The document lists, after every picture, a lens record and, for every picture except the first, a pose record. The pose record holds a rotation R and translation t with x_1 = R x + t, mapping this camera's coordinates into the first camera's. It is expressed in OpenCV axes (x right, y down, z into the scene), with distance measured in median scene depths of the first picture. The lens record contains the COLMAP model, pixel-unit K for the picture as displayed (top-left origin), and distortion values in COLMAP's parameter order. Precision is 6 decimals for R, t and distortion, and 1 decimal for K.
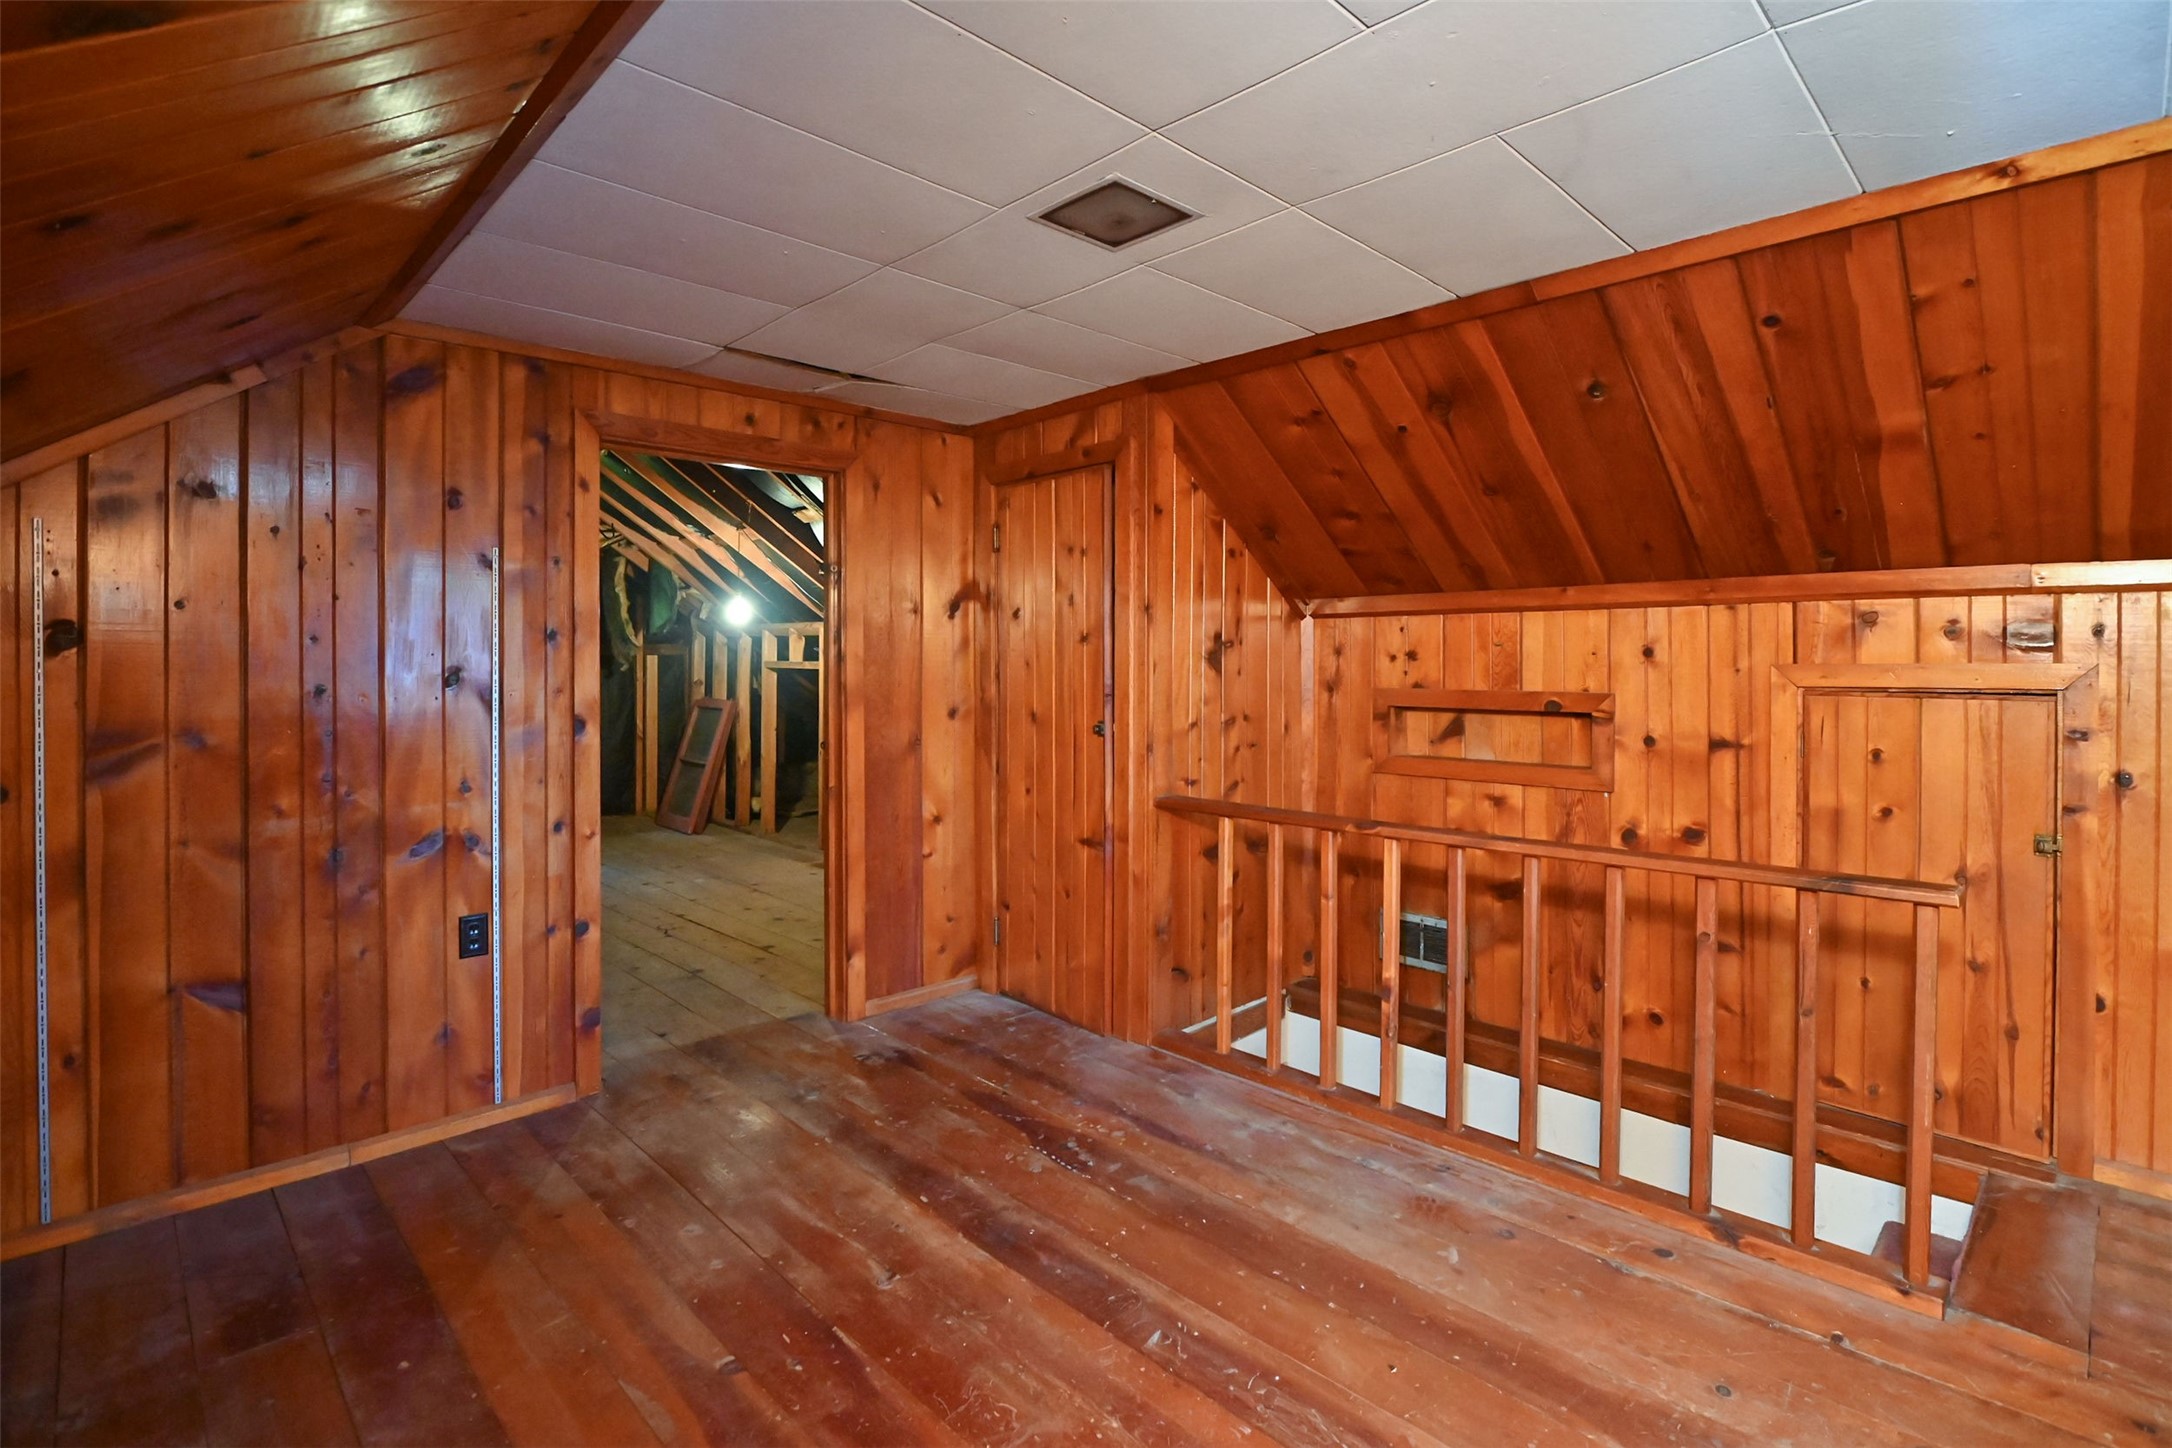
lens RADIAL K [[1015.5, 0, 1121.4], [0, 1015.5, 668.3], [0, 0, 1]] dist [-0.011357, -0.001073]
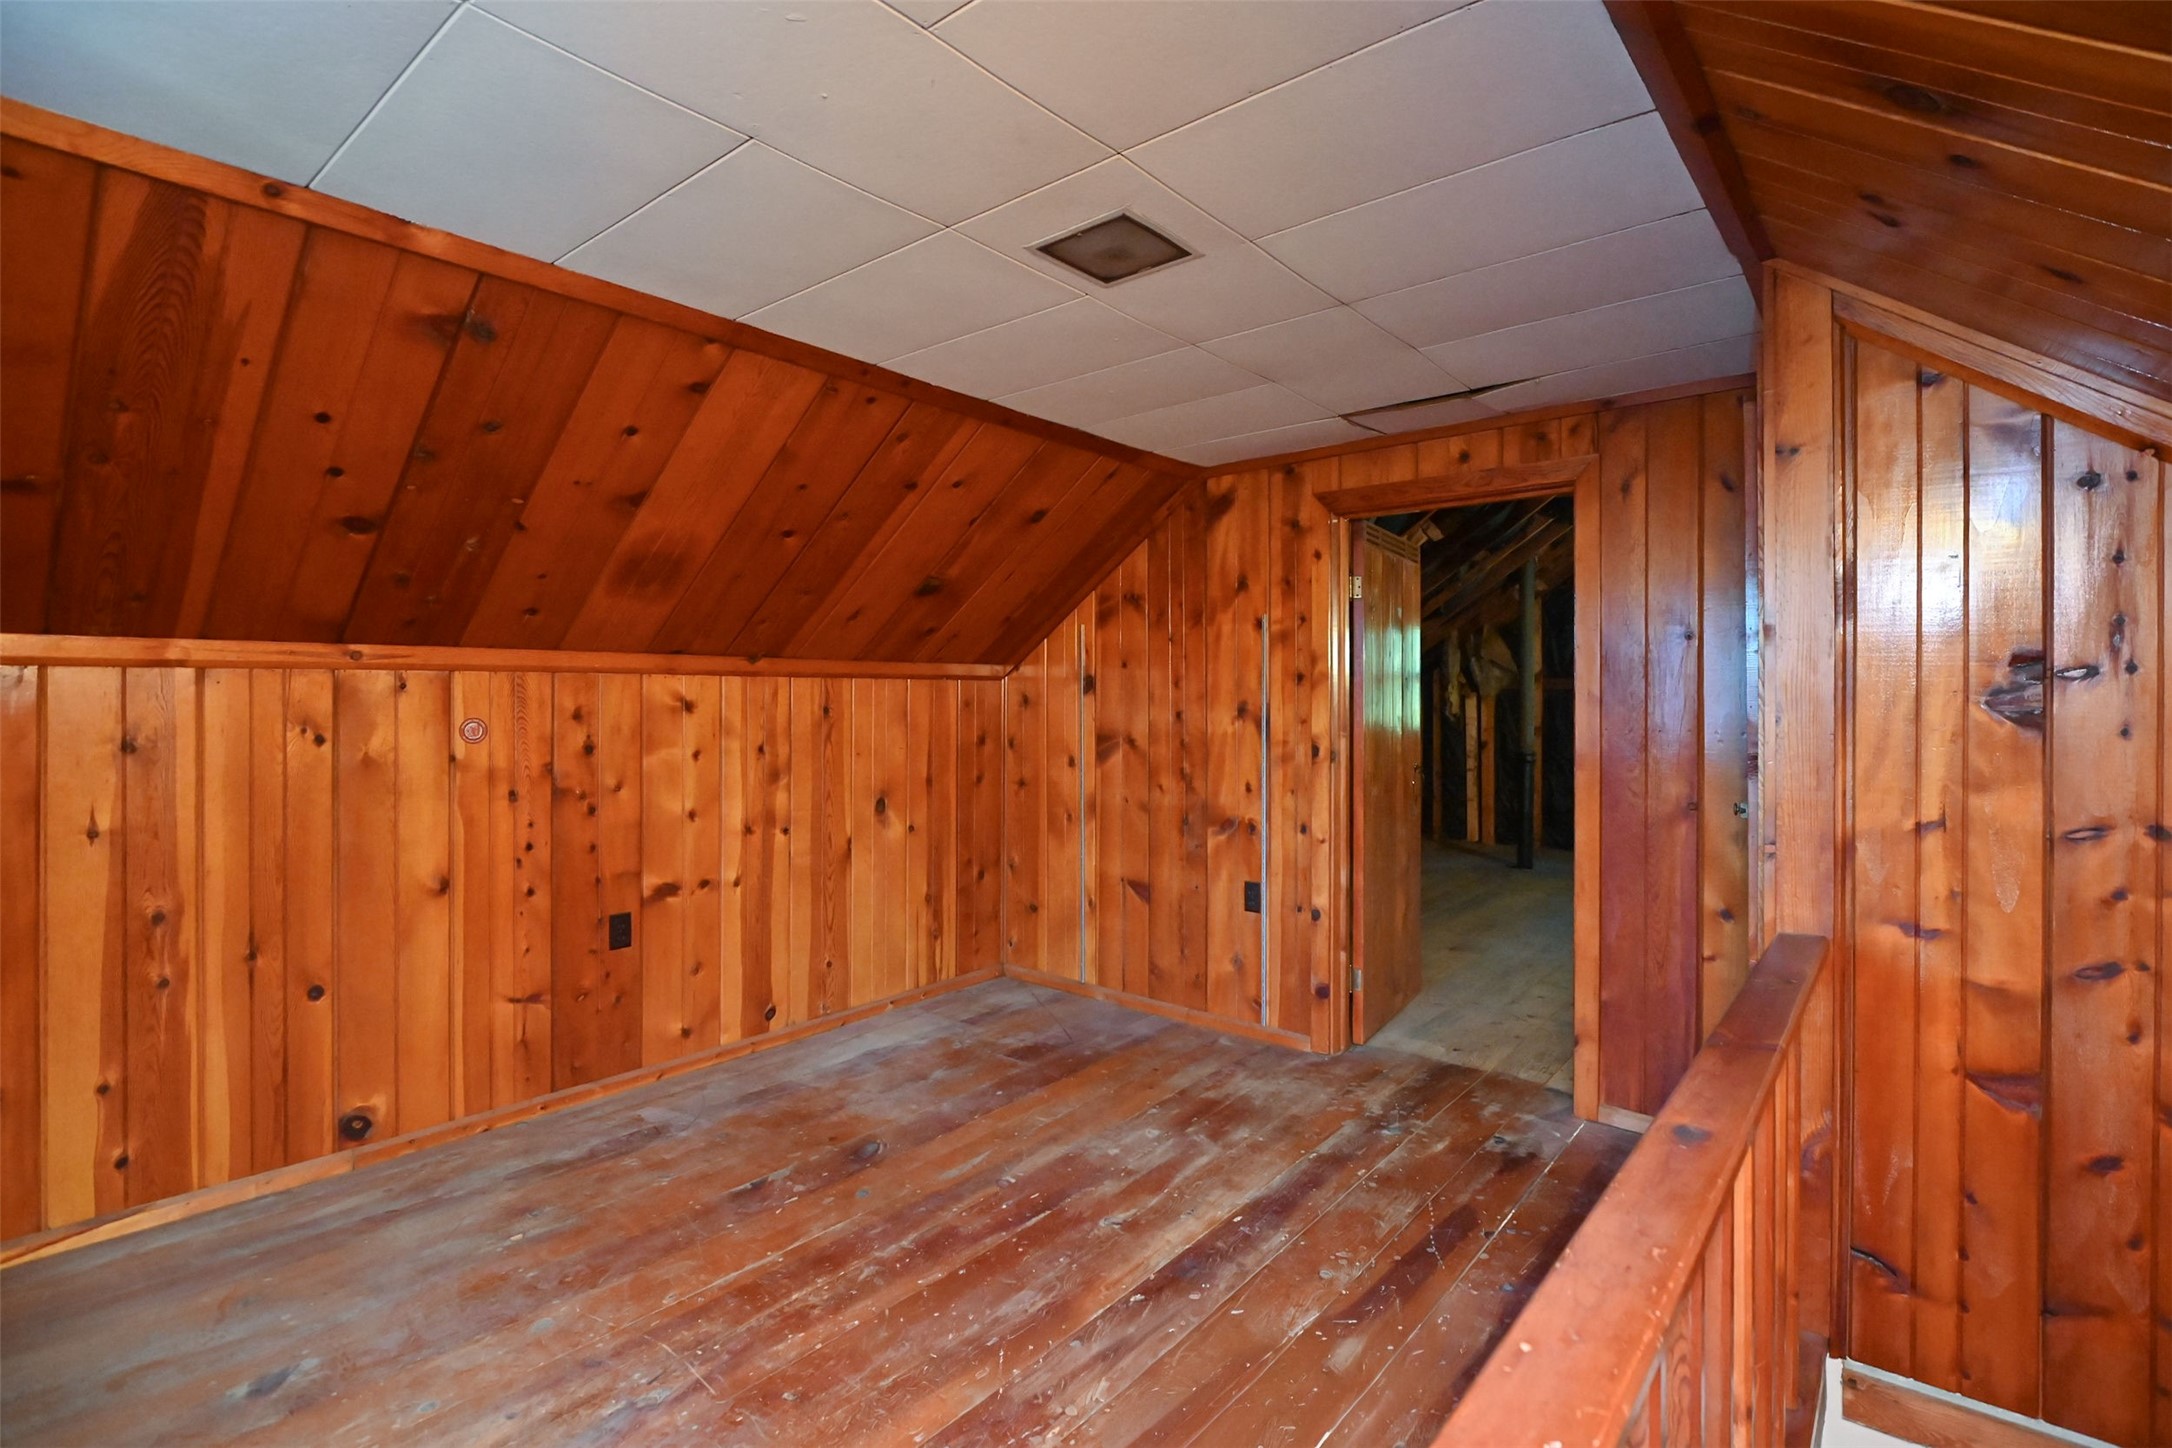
lens RADIAL K [[1015.5, 0, 1088.6], [0, 1015.5, 700.7], [0, 0, 1]] dist [-0.011357, -0.001073]
pose [[0.081505, 0.009362, -0.996629, 0.764979], [-0.008027, 0.999930, 0.008737, -0.014790], [0.996641, 0.007288, 0.081574, 0.704338]]
